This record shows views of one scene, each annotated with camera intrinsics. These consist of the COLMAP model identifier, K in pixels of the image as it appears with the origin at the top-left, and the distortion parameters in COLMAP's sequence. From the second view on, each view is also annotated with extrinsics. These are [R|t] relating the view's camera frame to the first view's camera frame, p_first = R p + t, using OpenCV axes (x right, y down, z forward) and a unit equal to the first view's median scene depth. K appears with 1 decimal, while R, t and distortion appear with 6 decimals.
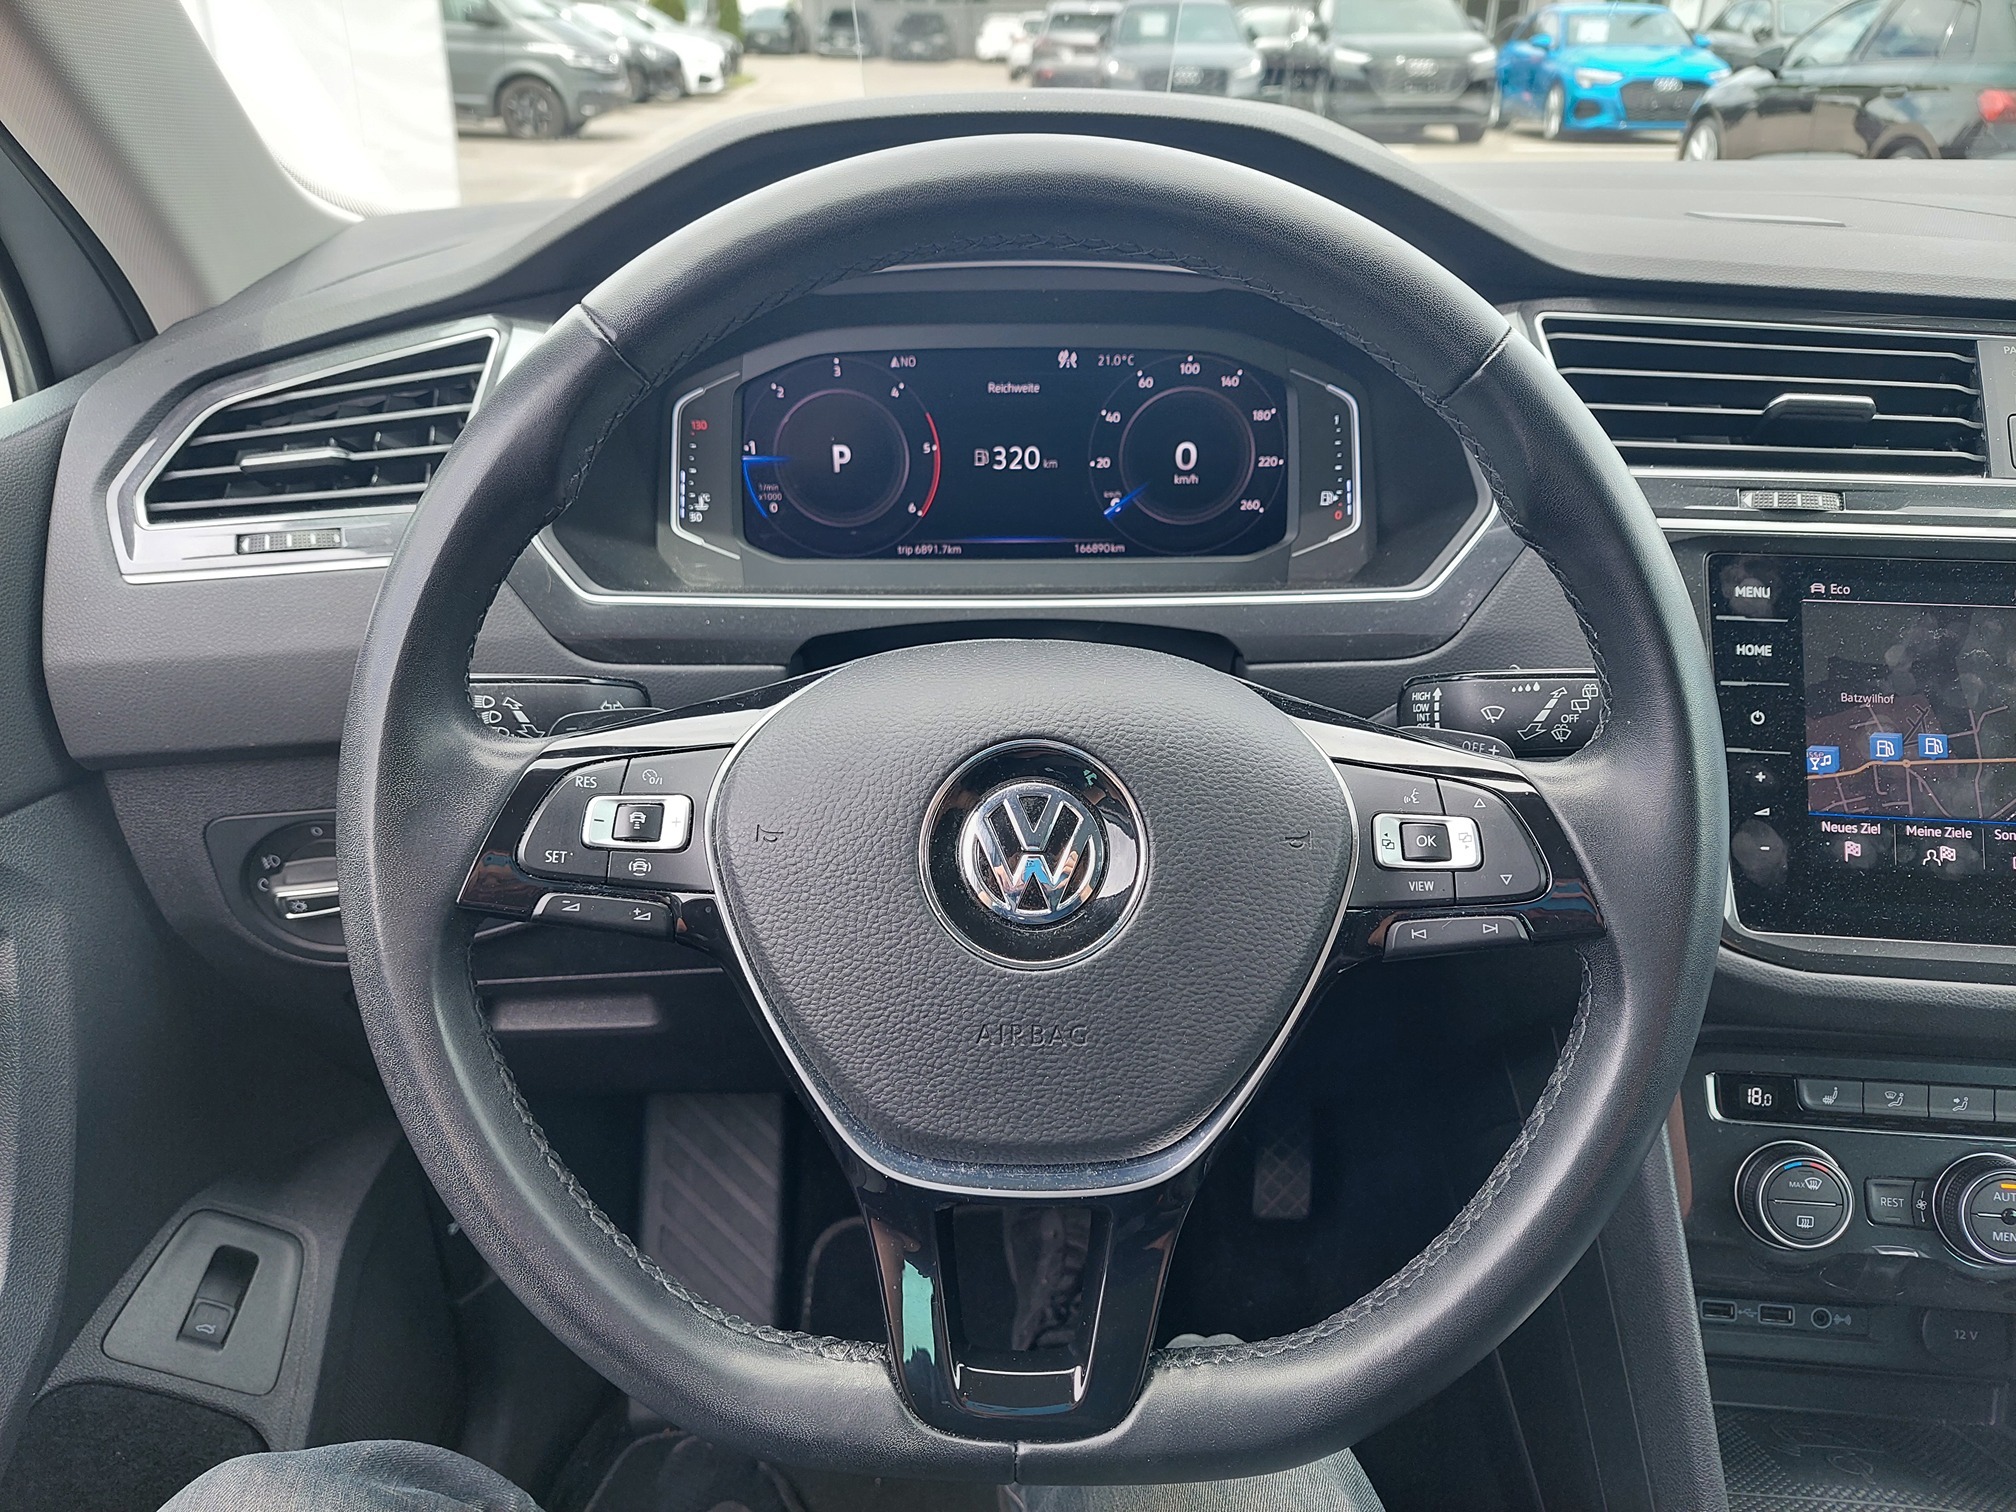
lens RADIAL K [[1506.2, 0, 1023.0], [0, 1506.2, 765.8], [0, 0, 1]] dist [0.044379, -0.027555]
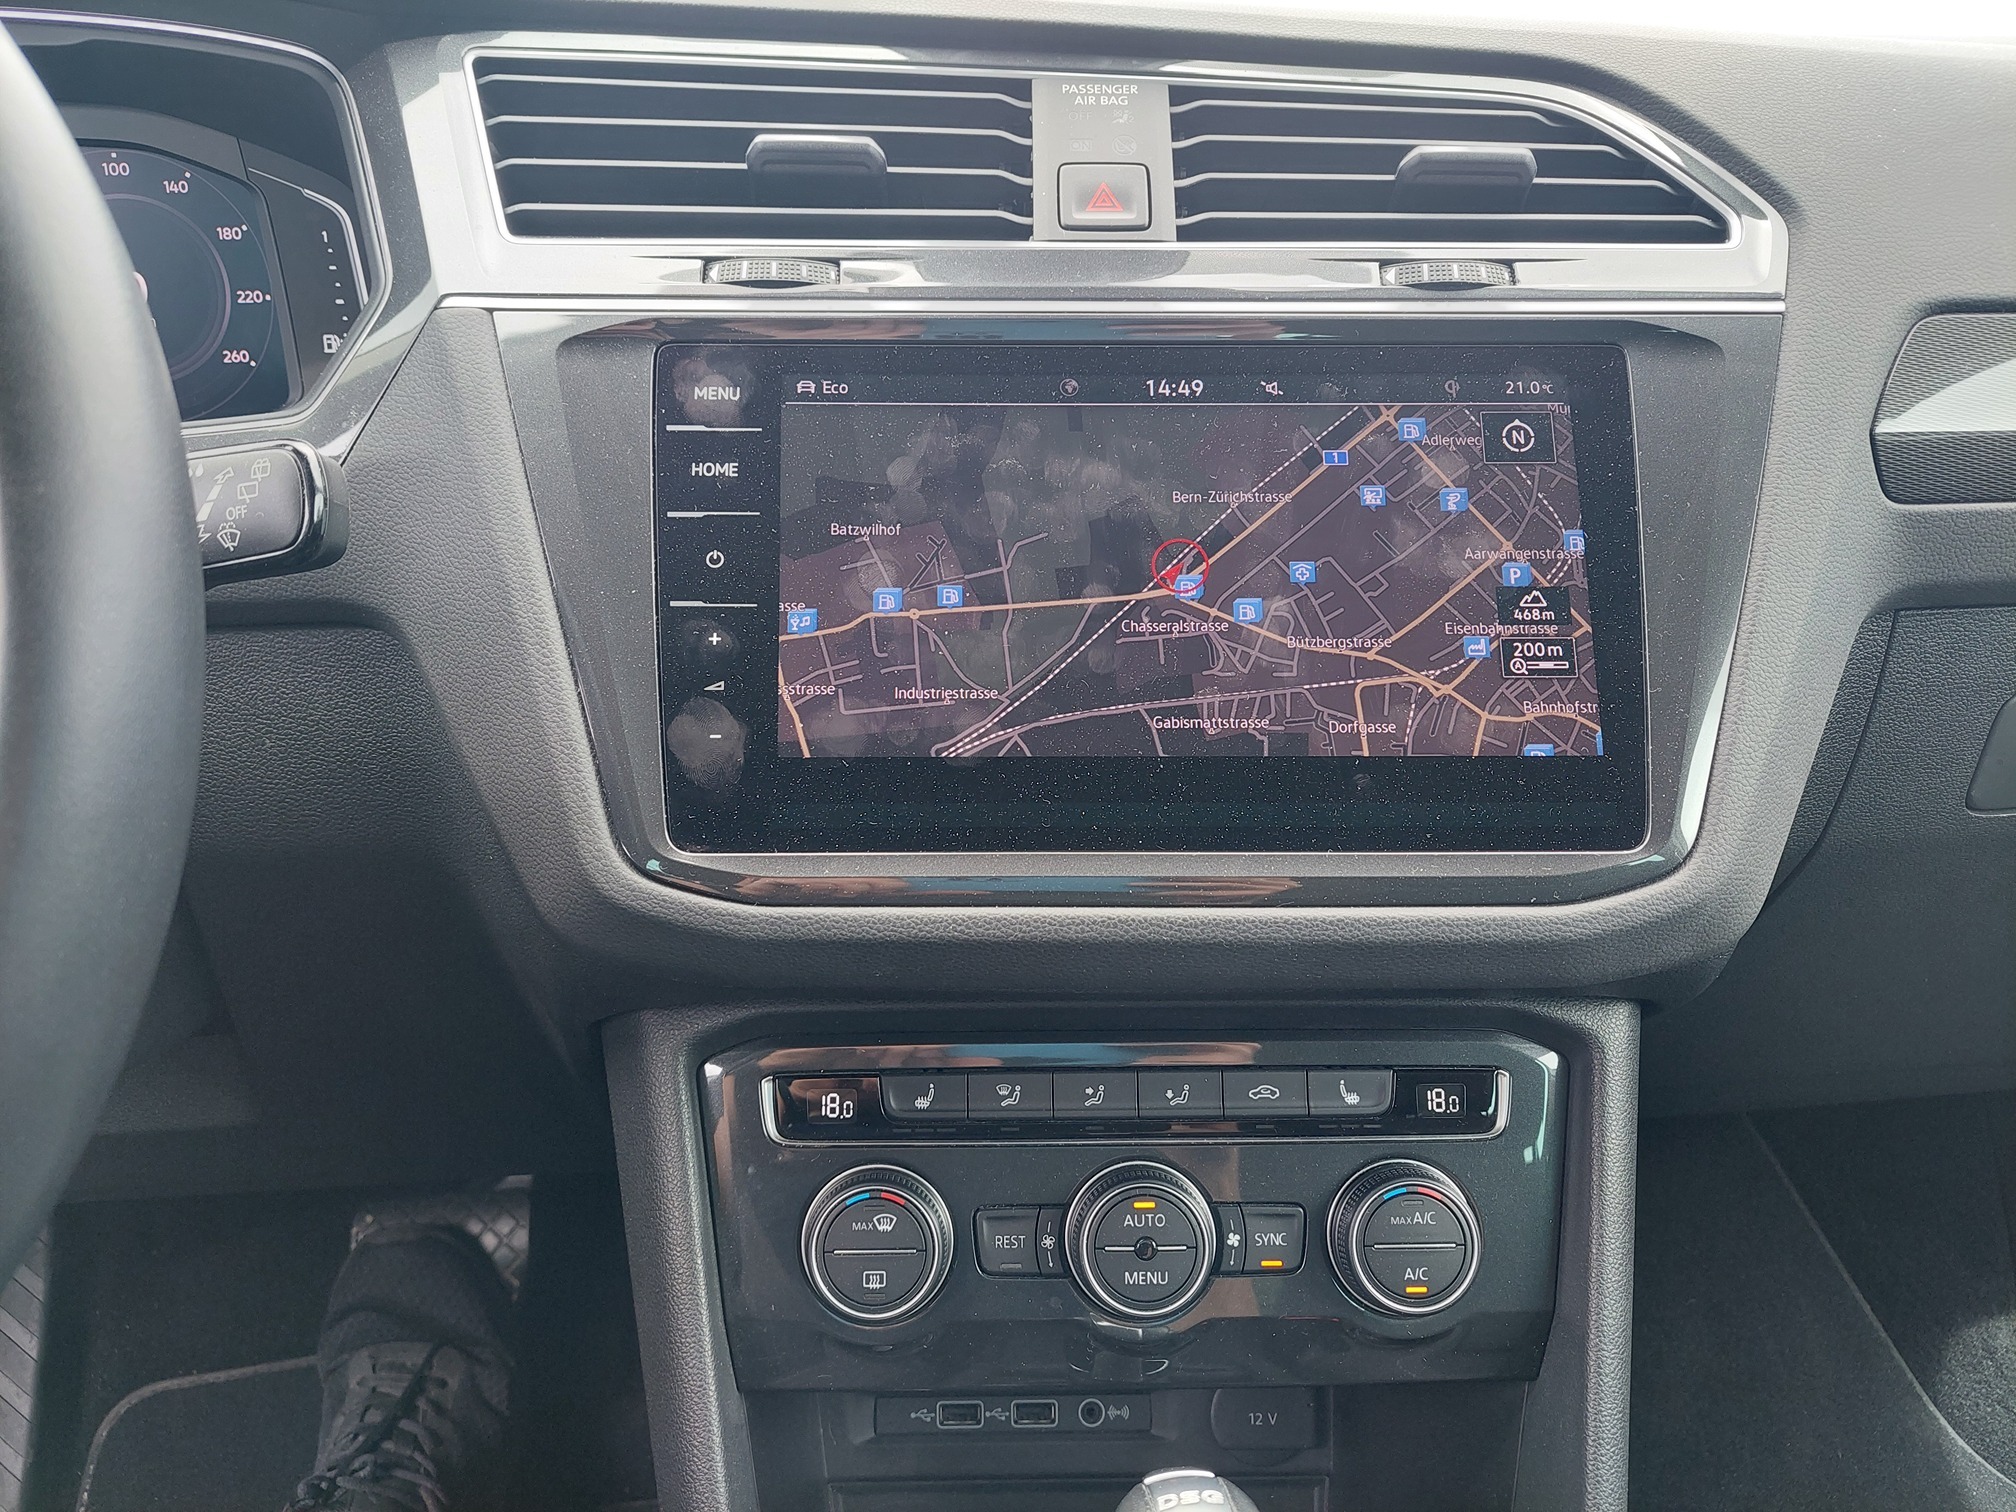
lens RADIAL K [[1506.2, 0, 1008.6], [0, 1506.2, 742.4], [0, 0, 1]] dist [0.044379, -0.027555]
pose [[0.995272, -0.038674, 0.089099, 0.465507], [0.046817, 0.994732, -0.091190, 0.105541], [-0.085103, 0.094930, 0.991840, 0.243622]]
